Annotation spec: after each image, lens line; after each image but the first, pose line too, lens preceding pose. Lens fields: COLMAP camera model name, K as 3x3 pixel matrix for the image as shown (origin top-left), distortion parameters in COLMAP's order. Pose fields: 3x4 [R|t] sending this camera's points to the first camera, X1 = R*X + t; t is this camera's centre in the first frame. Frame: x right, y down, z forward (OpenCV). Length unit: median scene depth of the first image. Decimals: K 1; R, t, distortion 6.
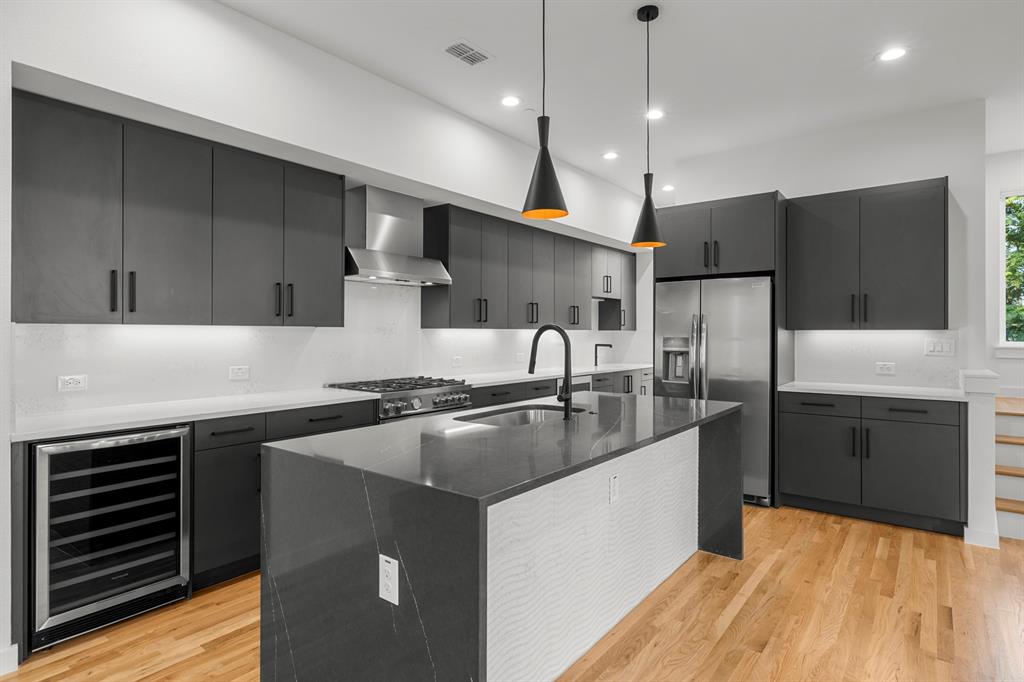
lens RADIAL K [[544.2, 0, 506.0], [0, 544.2, 331.4], [0, 0, 1]] dist [0.001124, -0.000281]
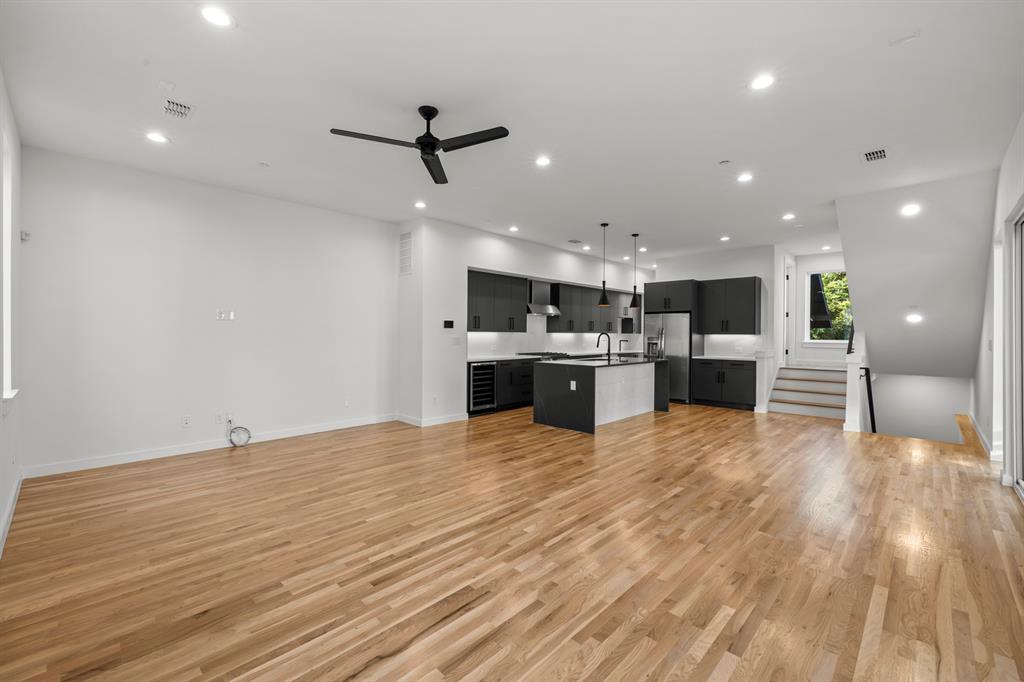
lens RADIAL K [[428.9, 0, 503.9], [0, 428.9, 332.7], [0, 0, 1]] dist [0.002004, -0.000614]
pose [[0.993930, 0.004494, -0.109925, -0.152014], [-0.004370, 0.999990, 0.001363, -0.008279], [0.109930, -0.000874, 0.993939, -1.073657]]
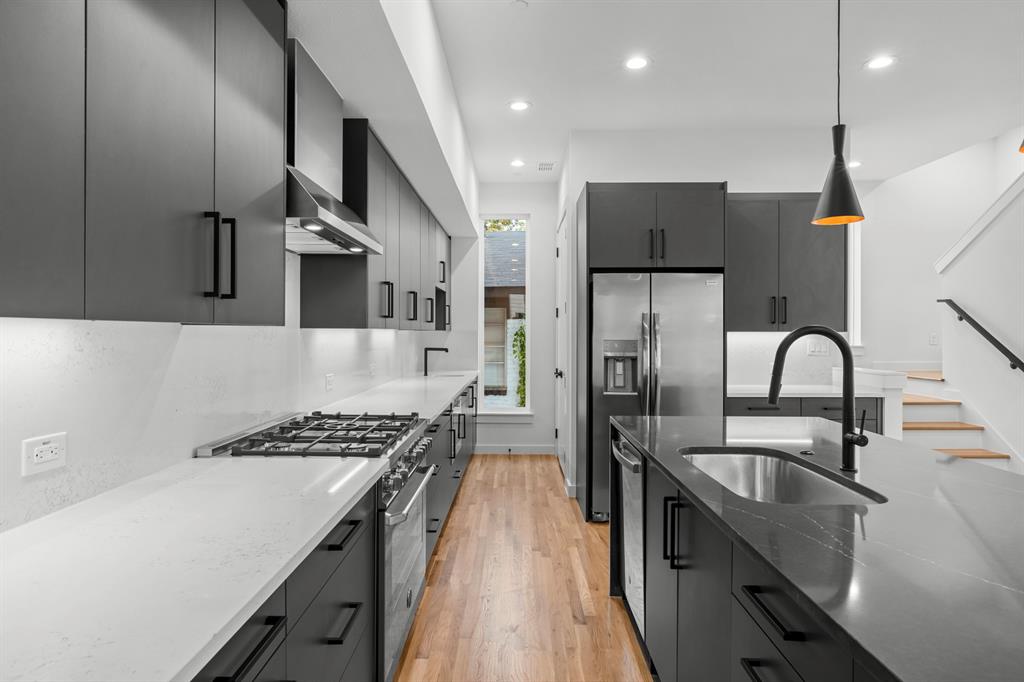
lens RADIAL K [[586.6, 0, 514.2], [0, 586.6, 338.6], [0, 0, 1]] dist [0.023257, -0.002954]
pose [[0.791262, -0.007024, 0.611438, -0.401927], [-0.002817, 0.999882, 0.015131, -0.004760], [-0.611471, -0.013695, 0.791148, 0.418907]]
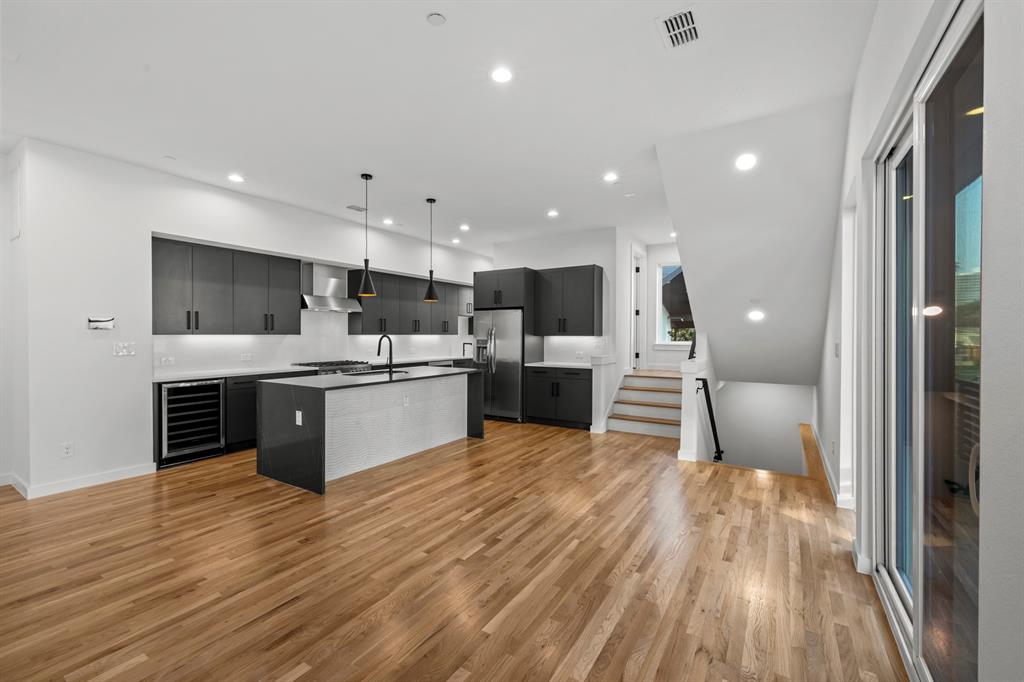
lens RADIAL K [[428.9, 0, 505.0], [0, 428.9, 337.3], [0, 0, 1]] dist [0.002004, -0.000614]
pose [[0.995536, -0.000946, 0.094373, 0.271844], [-0.000045, 0.999945, 0.010488, -0.013845], [-0.094378, -0.010445, 0.995482, -0.581360]]
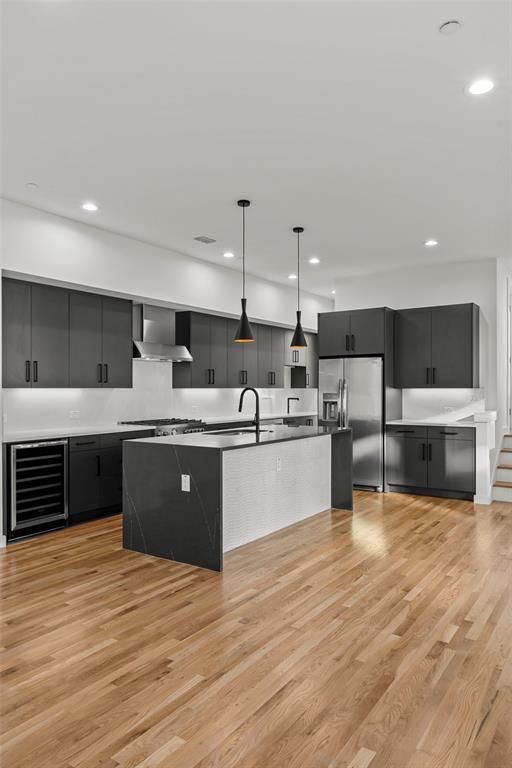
lens RADIAL K [[520.5, 0, 259.0], [0, 520.5, 388.8], [0, 0, 1]] dist [0.002037, -0.001412]
pose [[0.997662, -0.004917, 0.068161, -0.009260], [0.004760, 0.999986, 0.002475, -0.007705], [-0.068173, -0.002145, 0.997671, -0.597322]]
